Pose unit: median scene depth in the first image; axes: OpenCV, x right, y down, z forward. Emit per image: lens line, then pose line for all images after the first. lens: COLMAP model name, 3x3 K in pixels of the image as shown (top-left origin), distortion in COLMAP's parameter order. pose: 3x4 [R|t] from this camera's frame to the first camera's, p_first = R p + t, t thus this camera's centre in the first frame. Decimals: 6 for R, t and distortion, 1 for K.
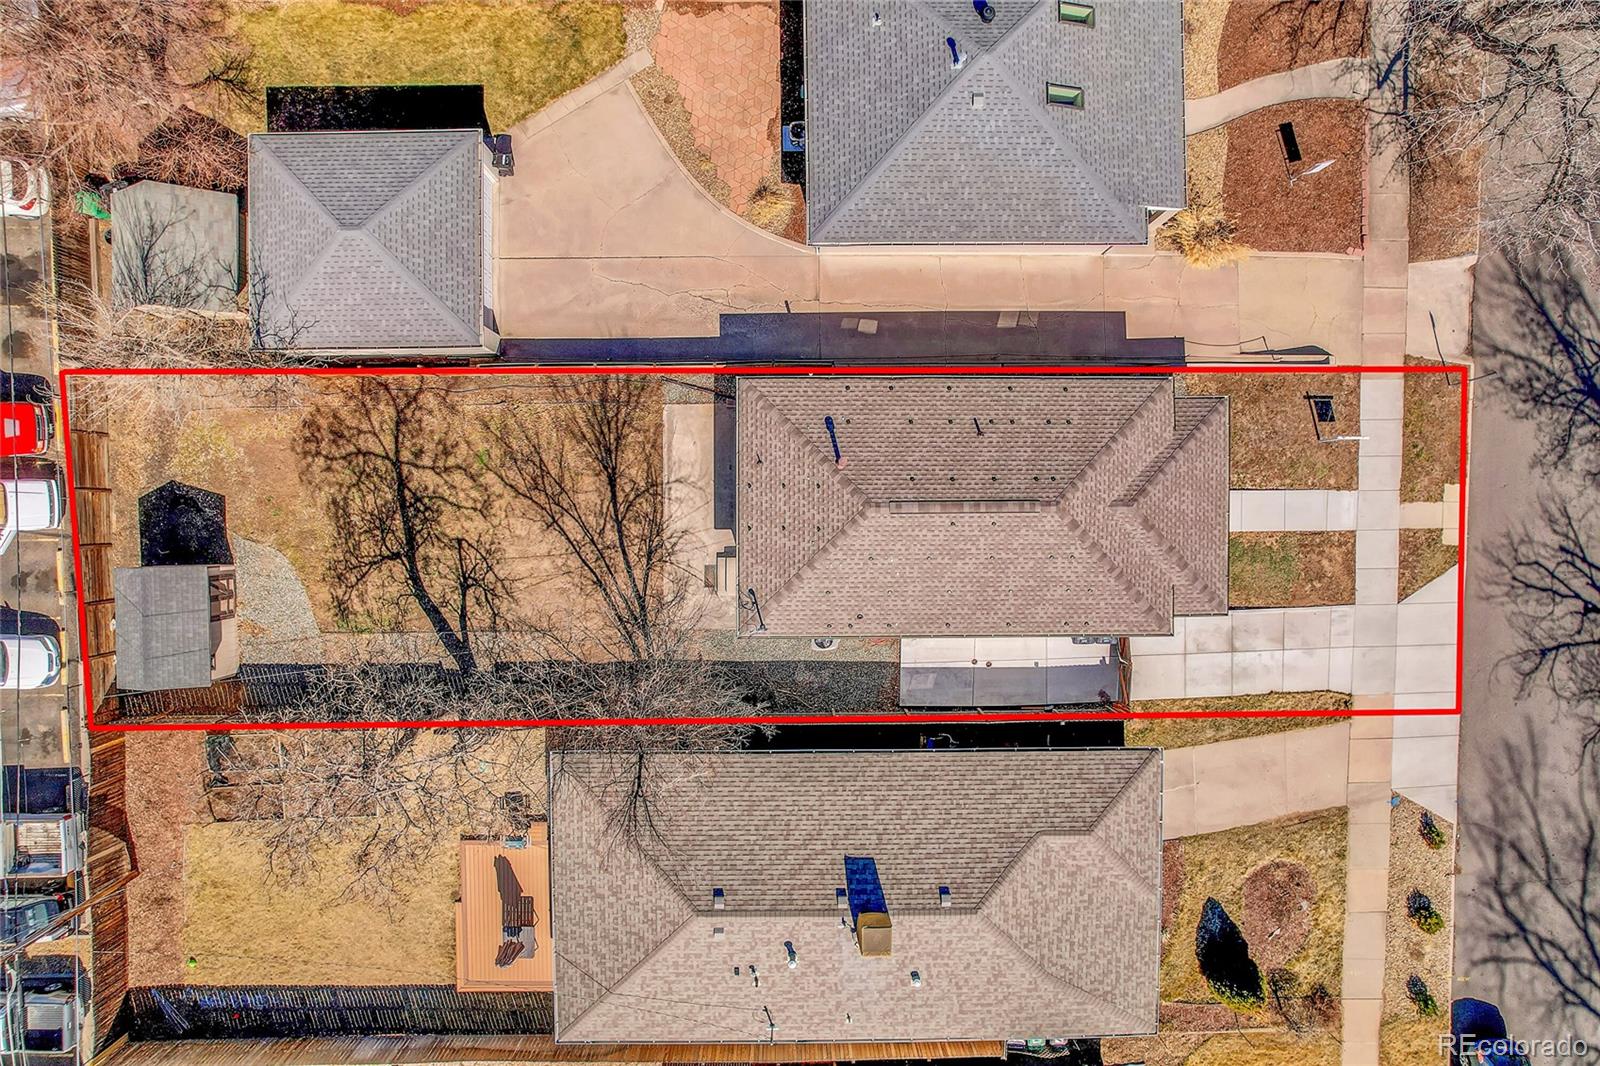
lens RADIAL K [[1024.6, 0, 799.3], [0, 1024.6, 524.4], [0, 0, 1]] dist [-0.082266, 0.074760]
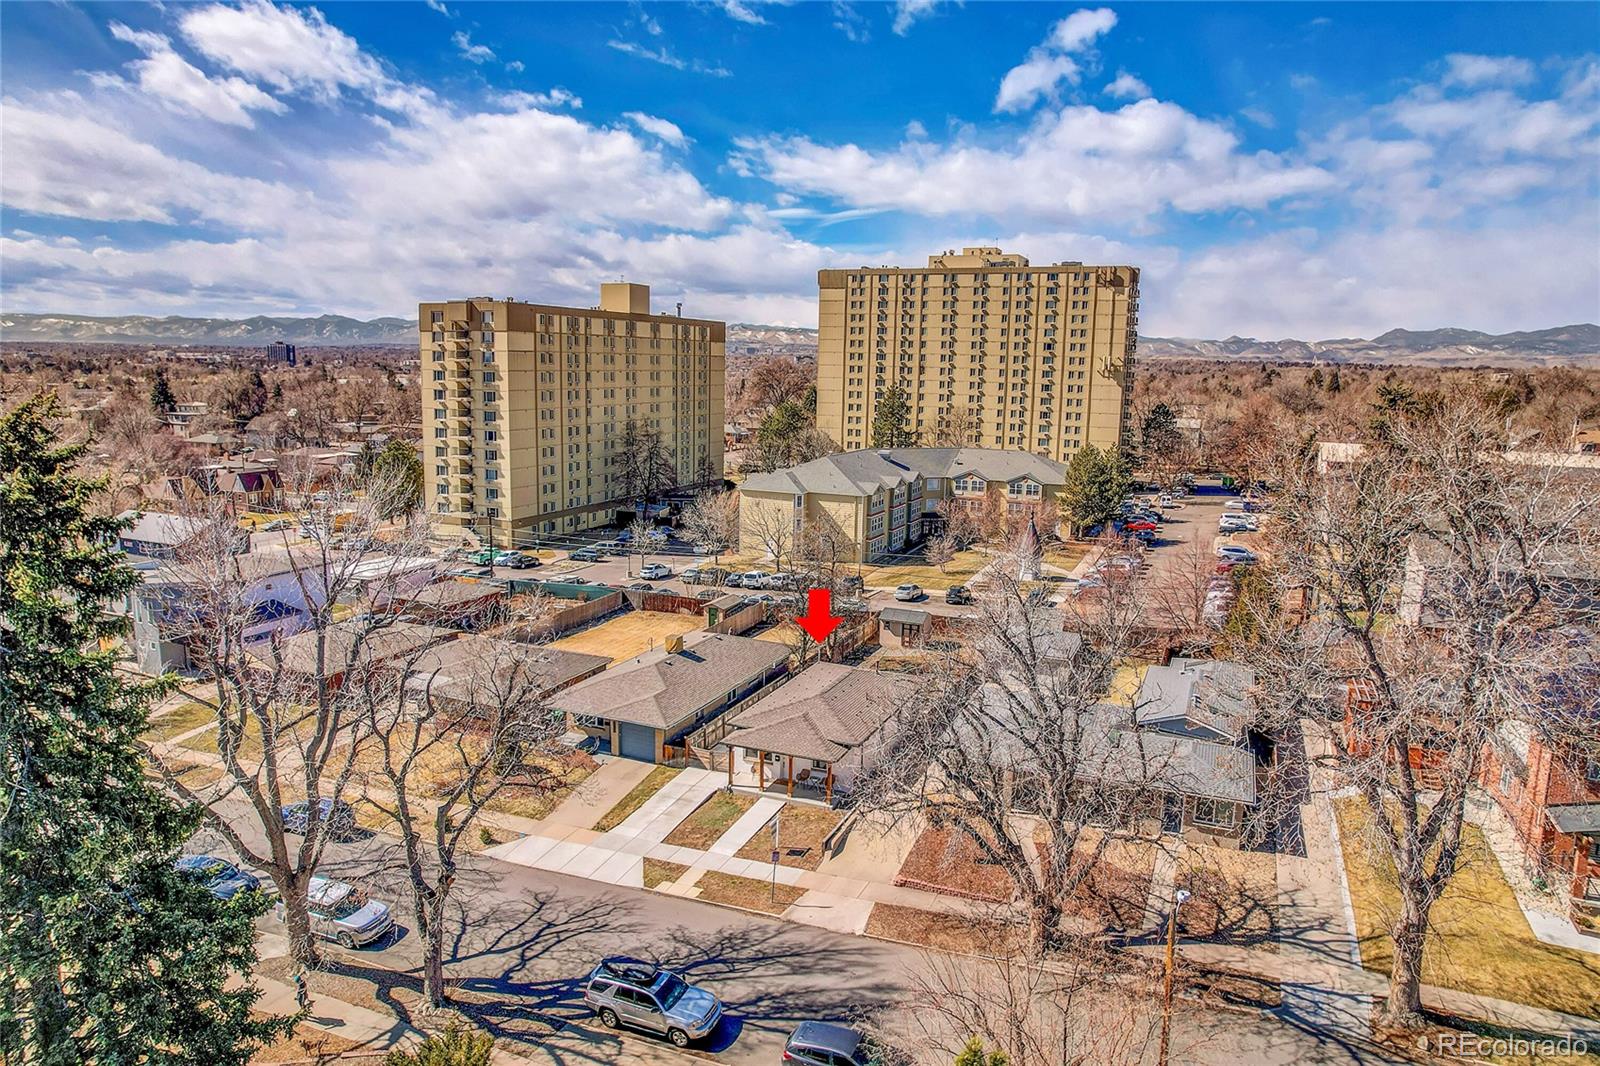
lens RADIAL K [[1024.6, 0, 799.3], [0, 1024.6, 524.4], [0, 0, 1]] dist [-0.082266, 0.074760]
pose [[-0.404688, 0.127079, -0.905582, 1.726555], [-0.913879, -0.091336, 0.395579, -0.629104], [-0.032442, 0.987678, 0.153097, 0.336848]]
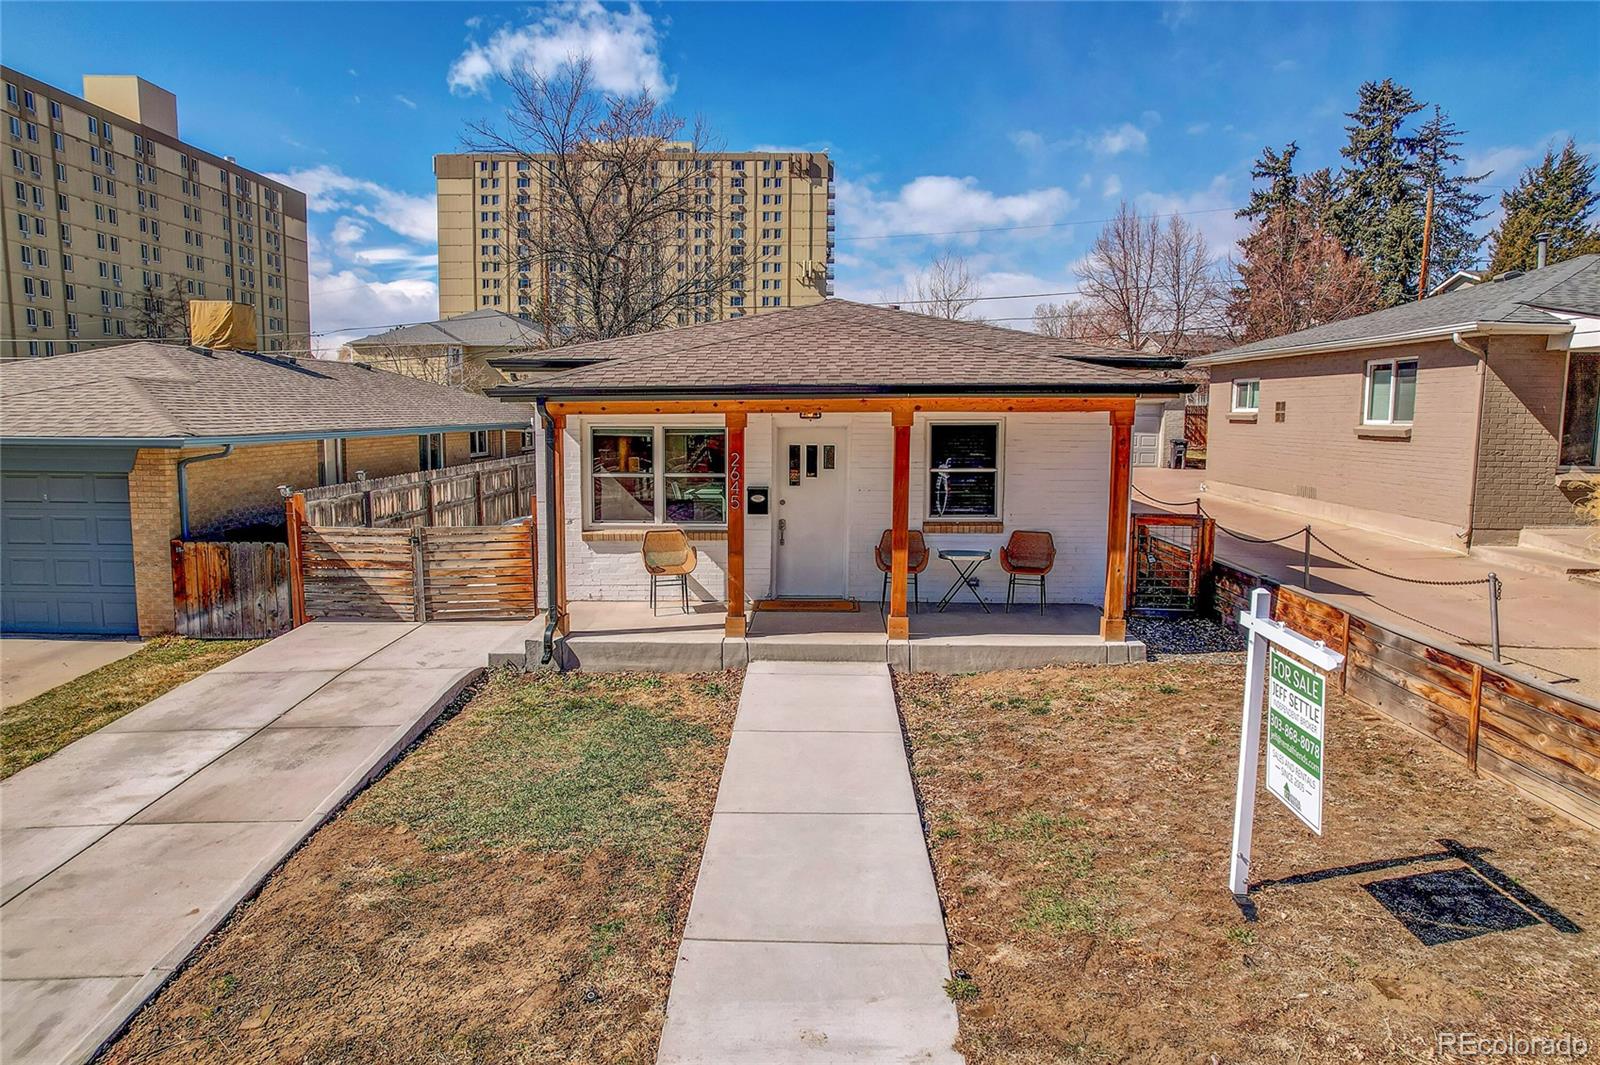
lens RADIAL K [[1024.6, 0, 799.3], [0, 1024.6, 523.9], [0, 0, 1]] dist [-0.082266, 0.074760]
pose [[-0.028695, 0.103344, -0.994232, 0.671921], [-0.999381, -0.023202, 0.026432, -0.014633], [-0.020336, 0.994375, 0.103946, 0.923661]]
